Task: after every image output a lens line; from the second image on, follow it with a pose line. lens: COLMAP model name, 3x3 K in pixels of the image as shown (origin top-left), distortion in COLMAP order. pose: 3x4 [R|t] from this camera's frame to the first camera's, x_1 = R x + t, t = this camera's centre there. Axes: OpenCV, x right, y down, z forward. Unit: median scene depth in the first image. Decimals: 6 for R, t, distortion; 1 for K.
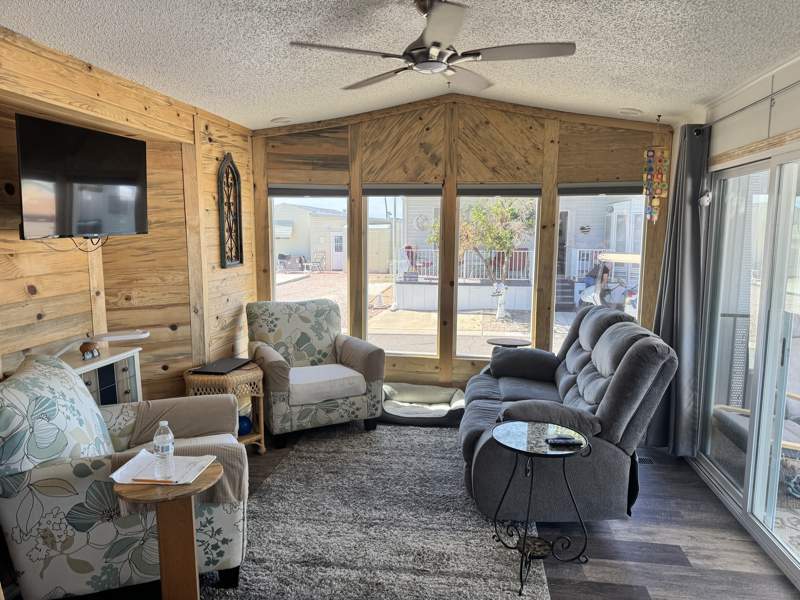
lens RADIAL K [[567.4, 0, 405.9], [0, 567.4, 299.3], [0, 0, 1]] dist [0.085078, -0.090931]
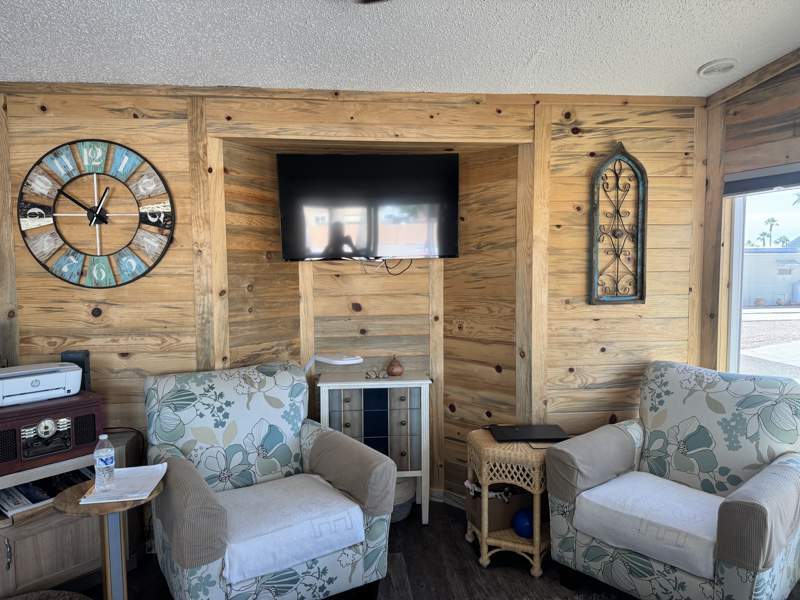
lens RADIAL K [[562.1, 0, 399.0], [0, 562.1, 302.9], [0, 0, 1]] dist [0.026142, -0.030501]
pose [[0.236913, 0.069484, -0.969043, 0.345039], [-0.114944, 0.992438, 0.043060, -0.065029], [0.964707, 0.101184, 0.243108, 0.657872]]
